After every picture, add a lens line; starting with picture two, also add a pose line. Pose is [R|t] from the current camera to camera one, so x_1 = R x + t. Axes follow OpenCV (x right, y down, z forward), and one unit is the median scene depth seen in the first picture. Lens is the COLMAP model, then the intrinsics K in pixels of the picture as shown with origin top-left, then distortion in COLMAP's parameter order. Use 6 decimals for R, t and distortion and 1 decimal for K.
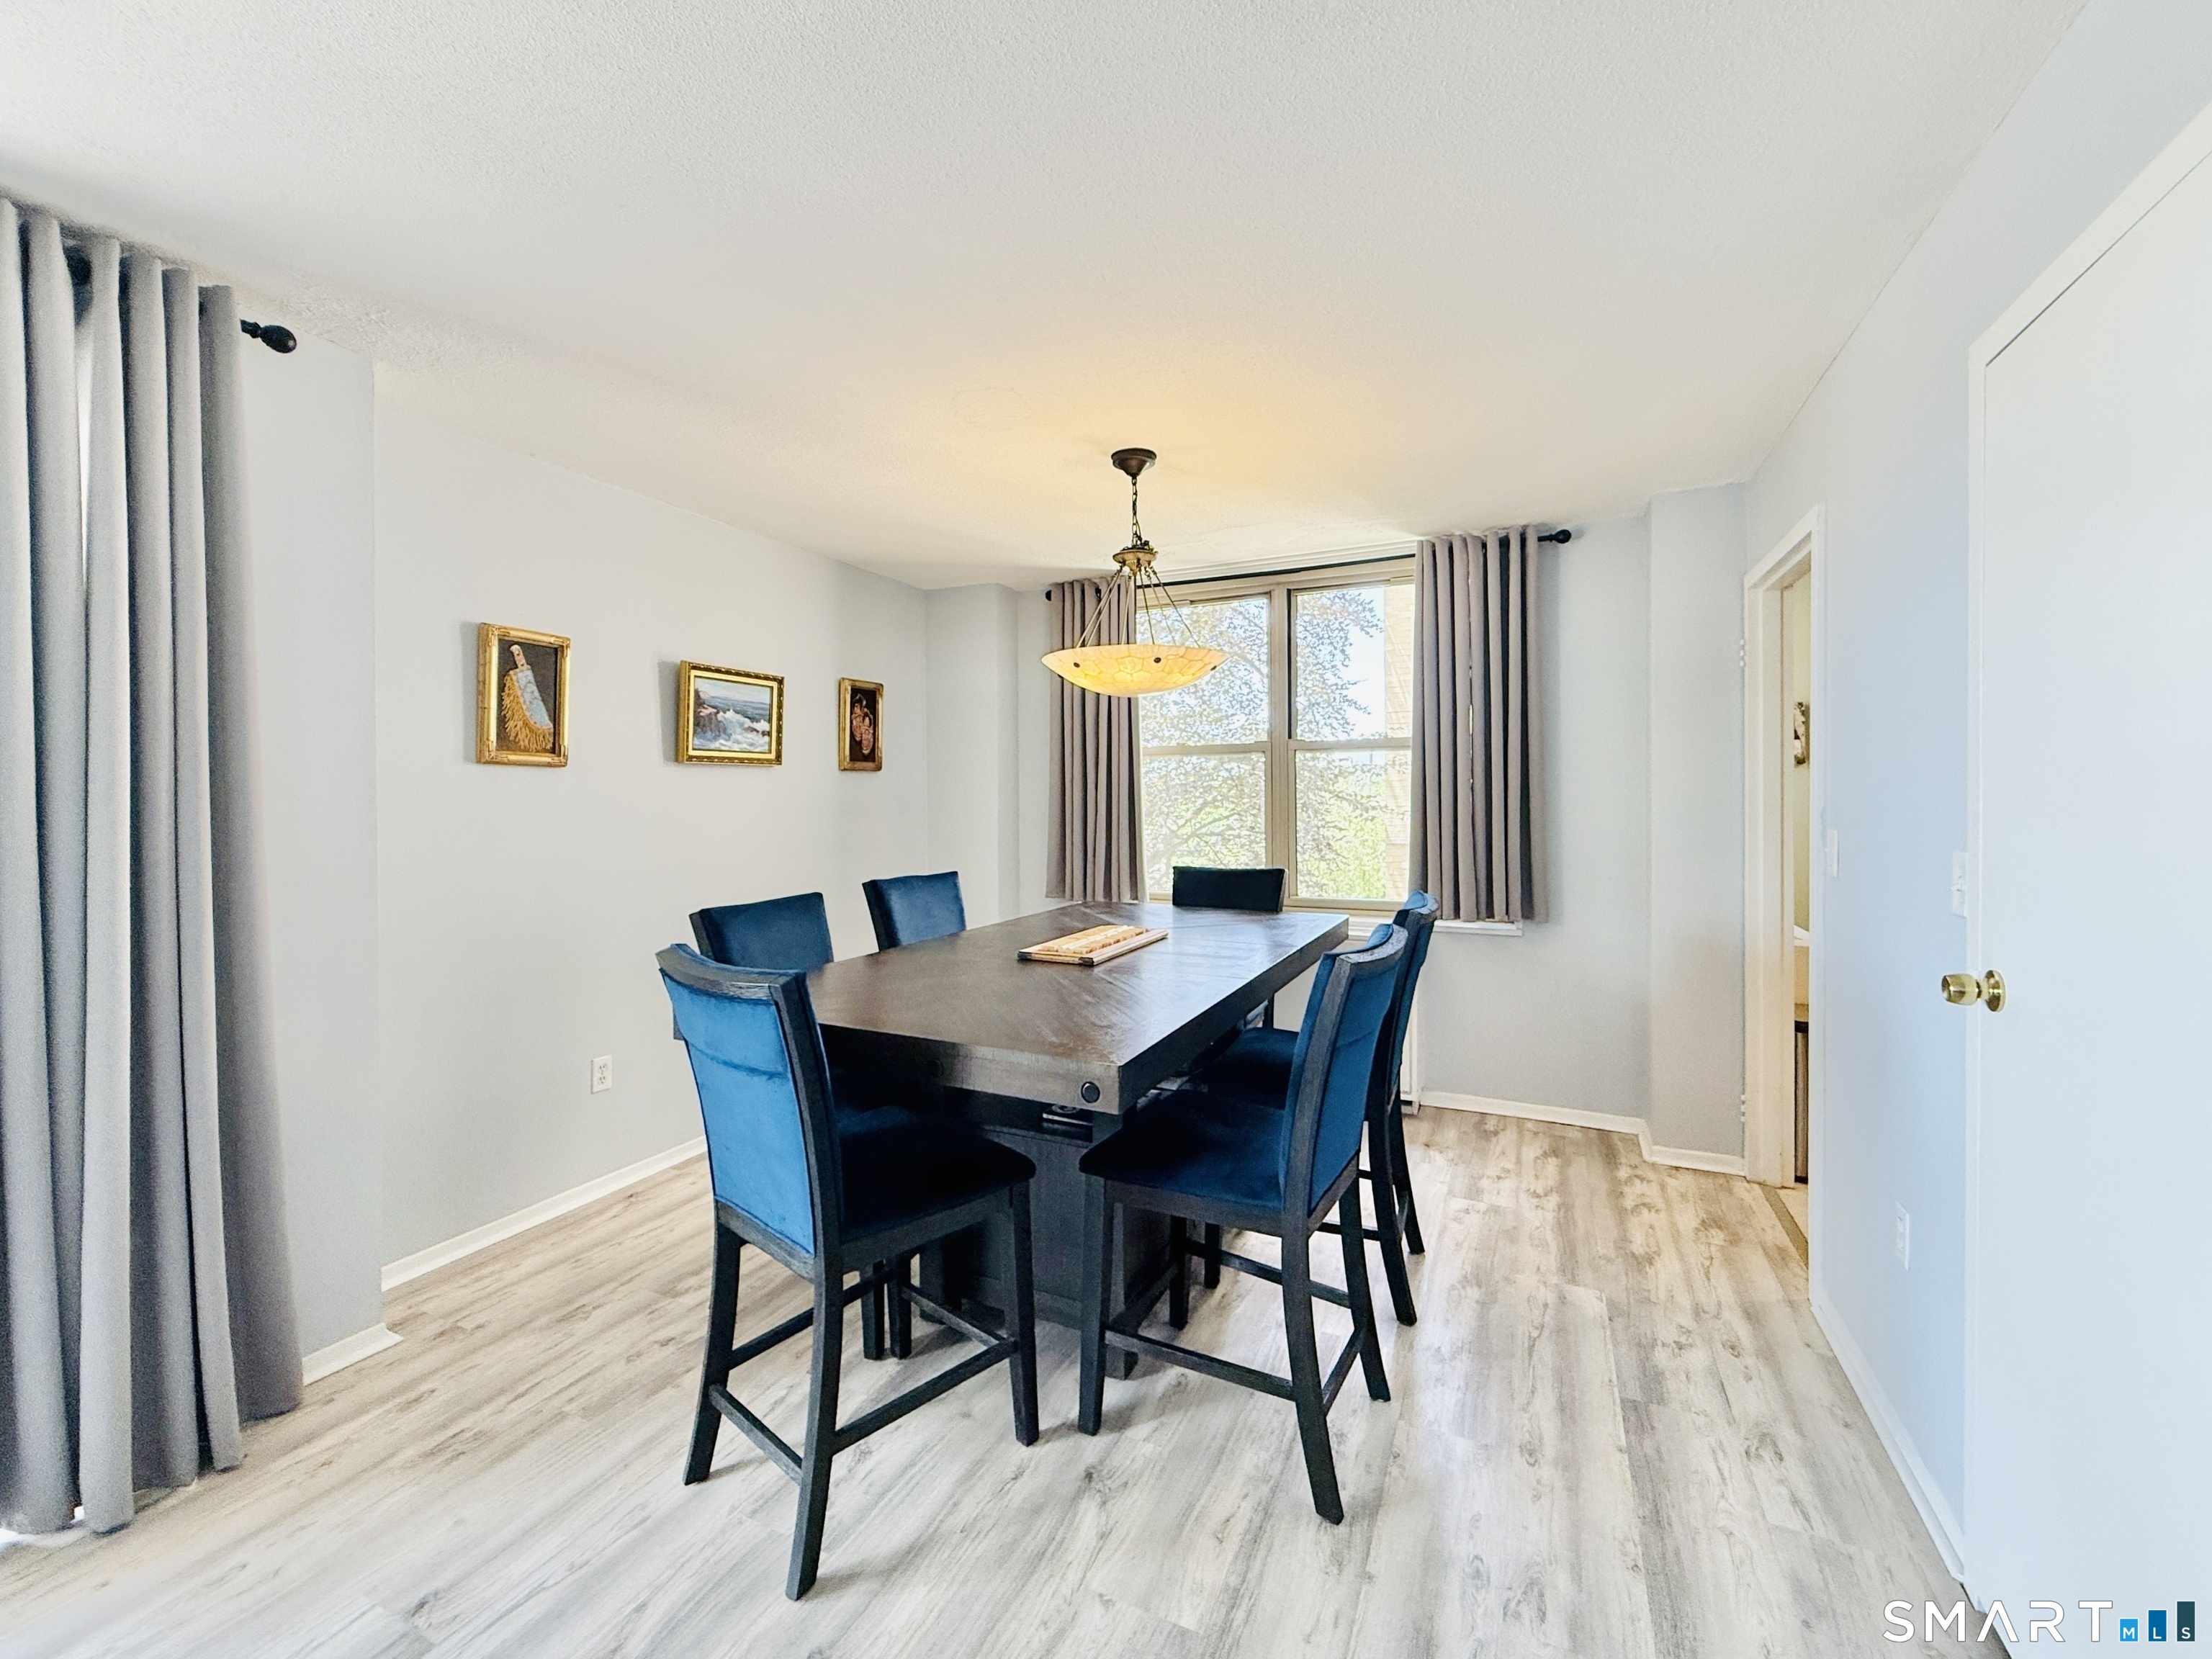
lens RADIAL K [[896.7, 0, 1080.2], [0, 896.7, 824.7], [0, 0, 1]] dist [0.000446, -0.000027]
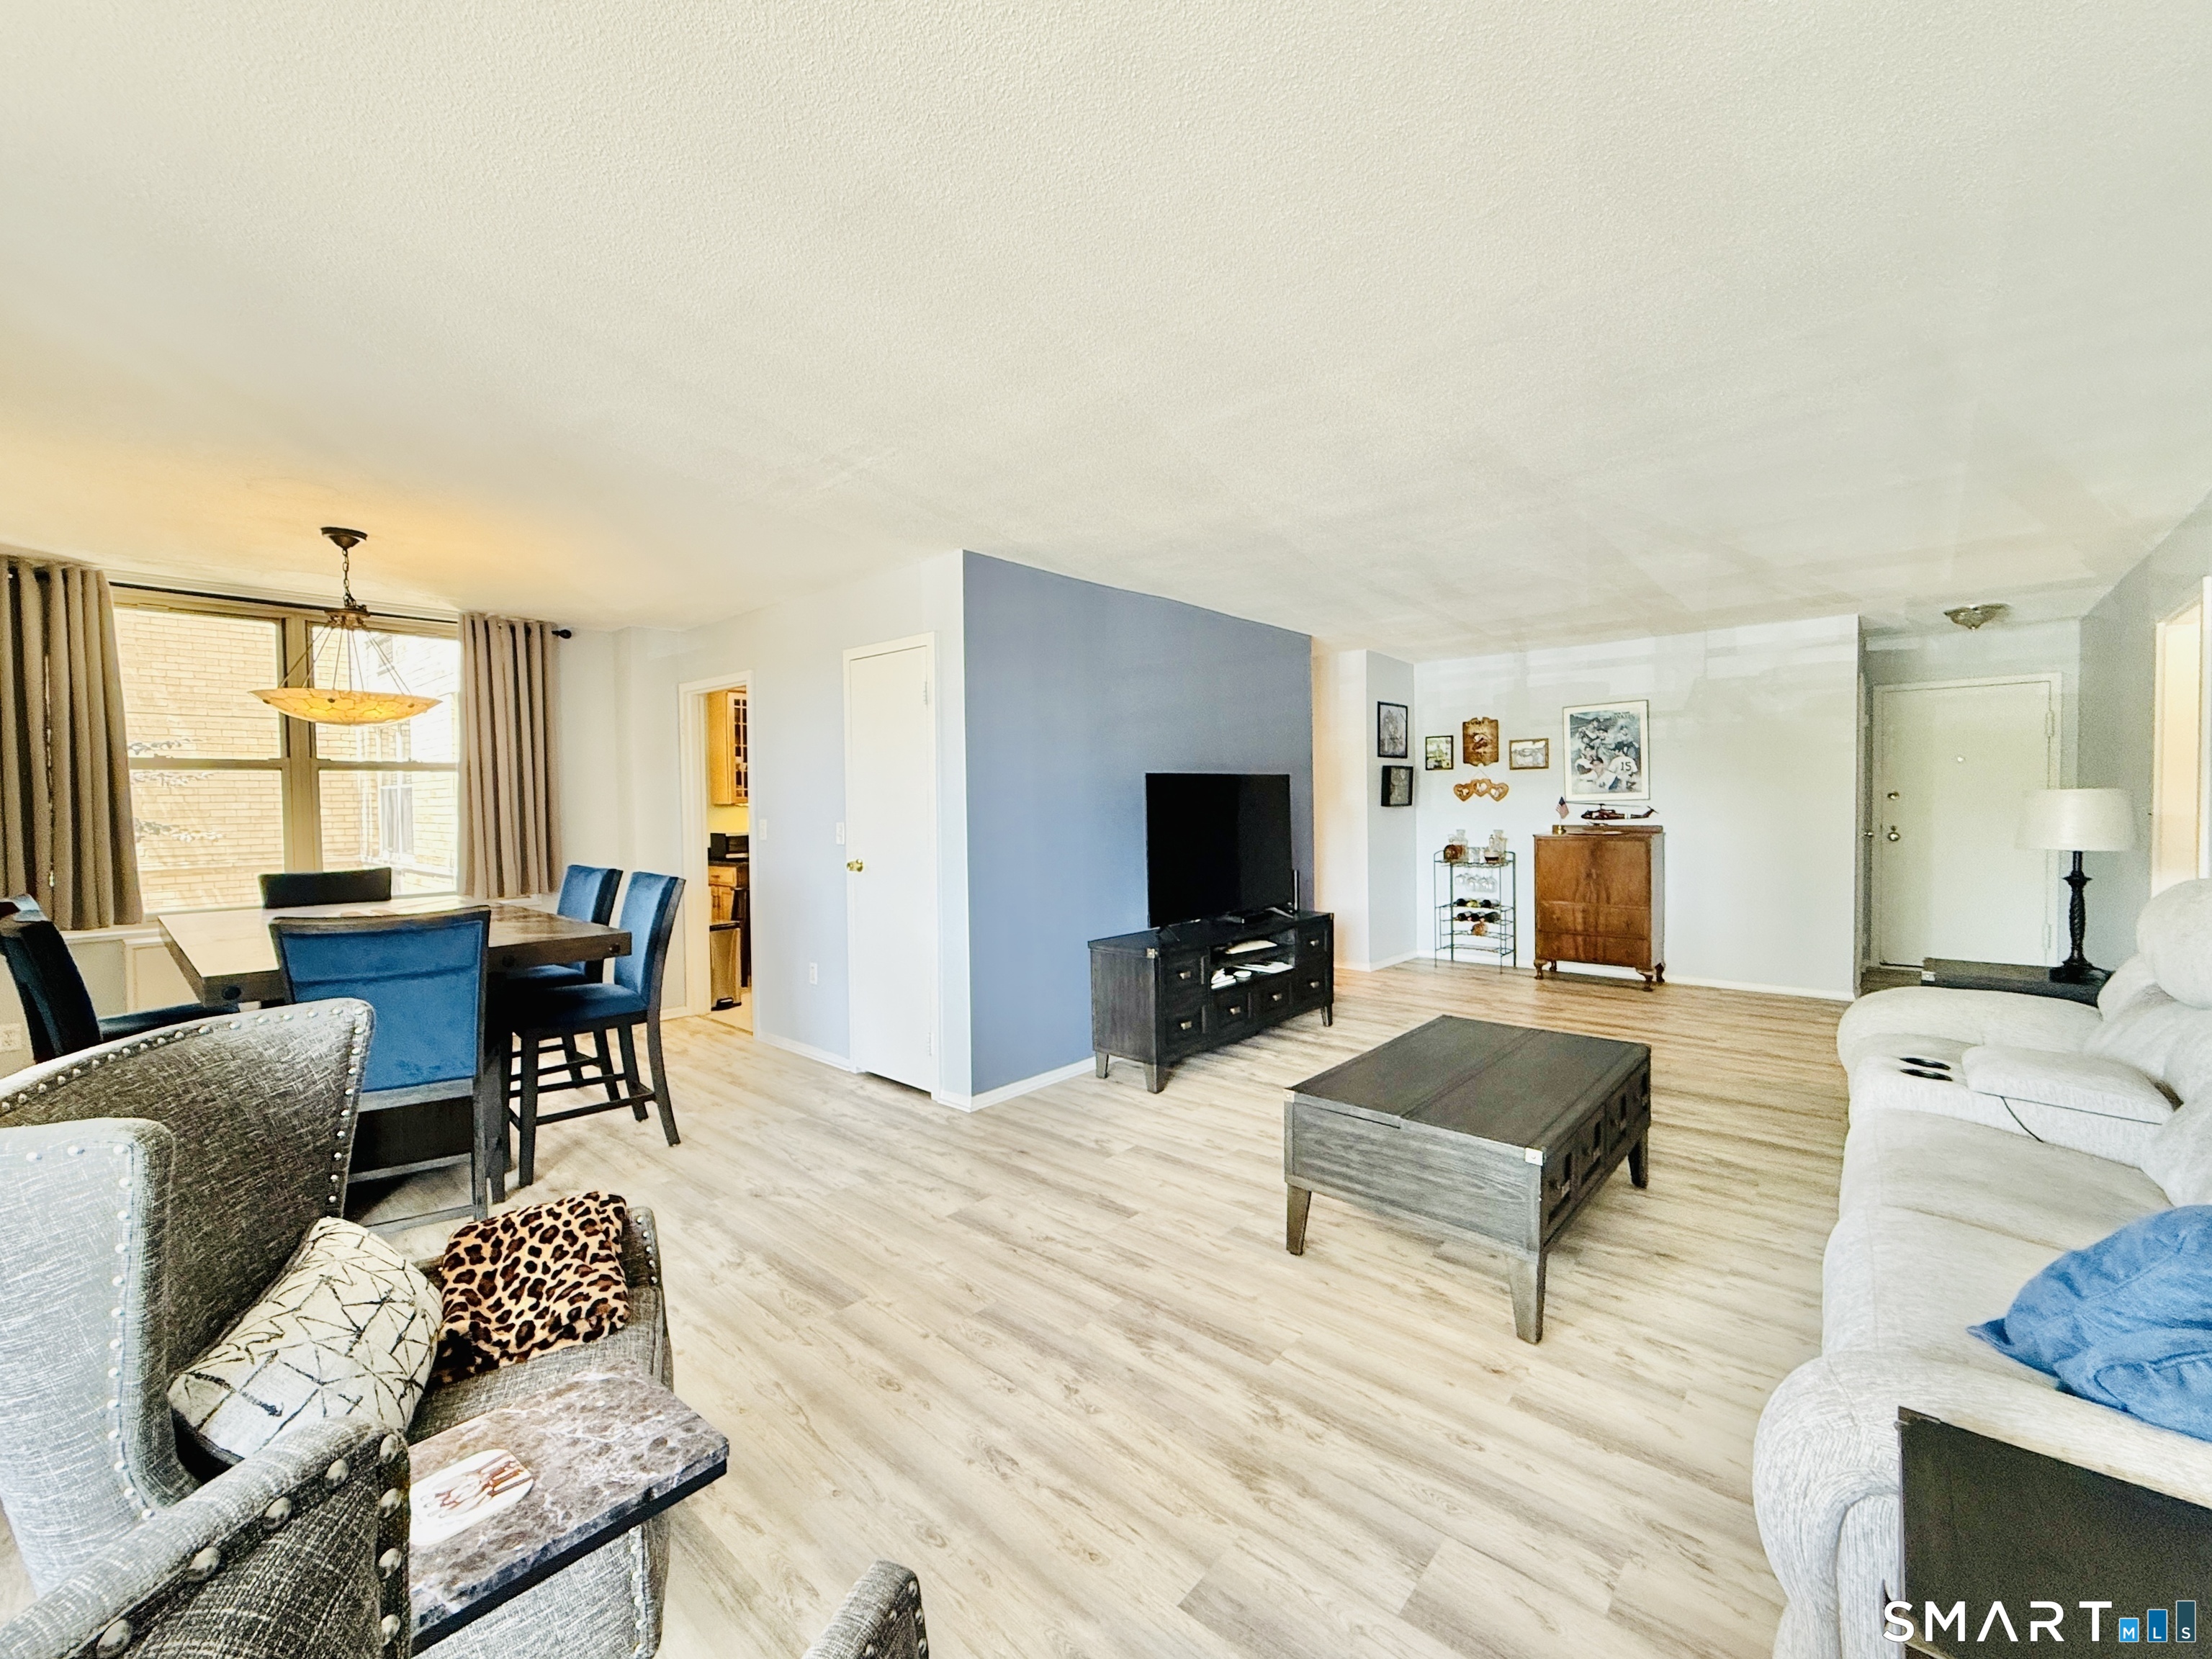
lens RADIAL K [[907.1, 0, 1118.9], [0, 907.1, 817.8], [0, 0, 1]] dist [0.001362, -0.000078]
pose [[0.245818, -0.020861, 0.969091, -0.720823], [0.043274, 0.999008, 0.010528, 0.014019], [-0.968350, 0.039349, 0.246477, -0.267761]]
